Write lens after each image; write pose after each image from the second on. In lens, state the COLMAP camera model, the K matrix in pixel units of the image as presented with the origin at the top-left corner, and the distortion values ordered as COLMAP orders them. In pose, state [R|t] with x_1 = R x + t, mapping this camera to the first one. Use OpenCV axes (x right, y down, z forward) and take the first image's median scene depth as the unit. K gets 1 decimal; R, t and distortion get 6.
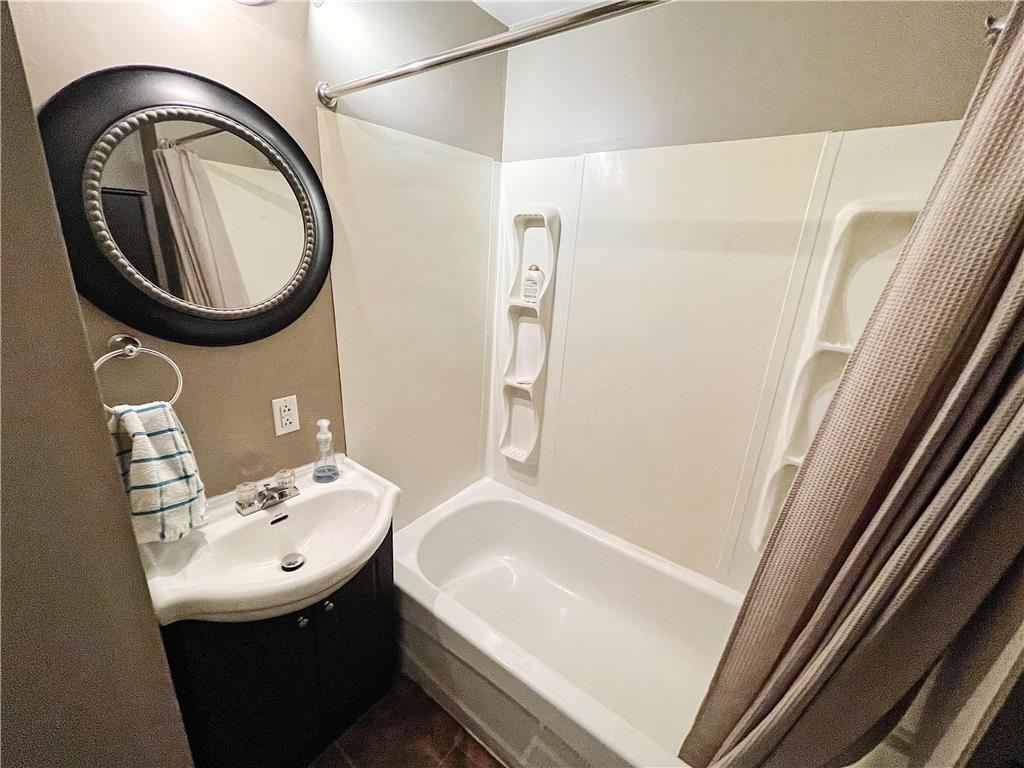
lens RADIAL K [[413.4, 0, 511.6], [0, 413.4, 384.6], [0, 0, 1]] dist [-0.003536, 0.001123]
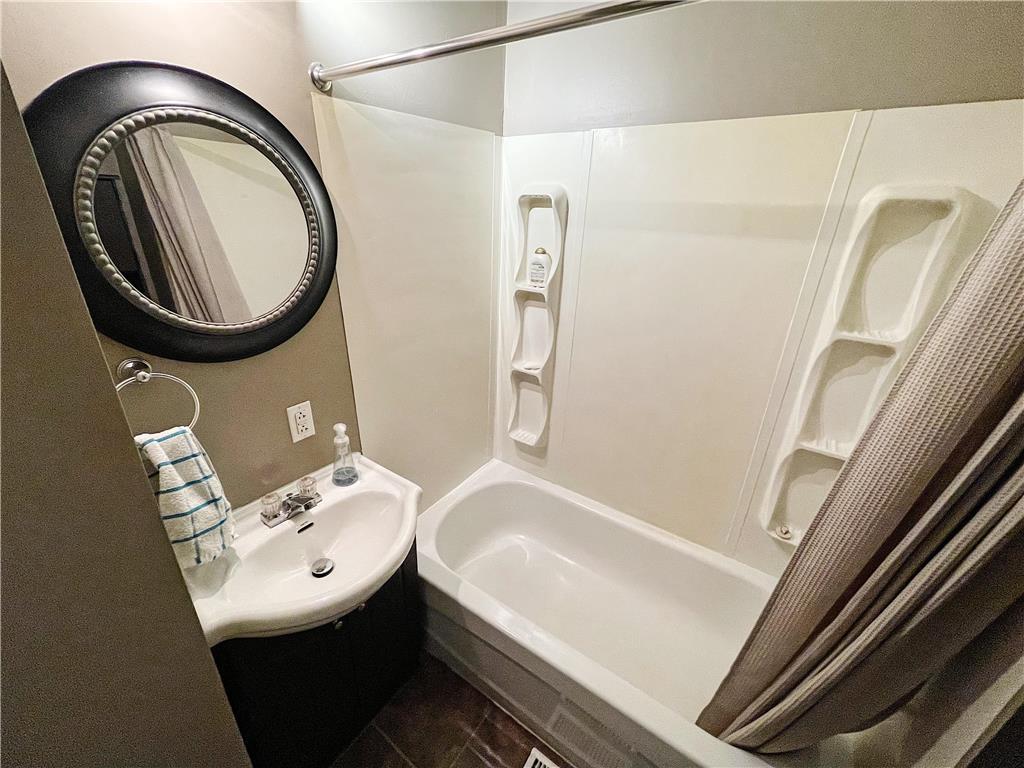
lens RADIAL K [[413.4, 0, 510.5], [0, 413.4, 383.8], [0, 0, 1]] dist [-0.003536, 0.001123]
pose [[0.999056, -0.035848, 0.024530, -0.069078], [0.033364, 0.994911, 0.095077, -0.092714], [-0.027813, -0.094169, 0.995168, 0.015434]]
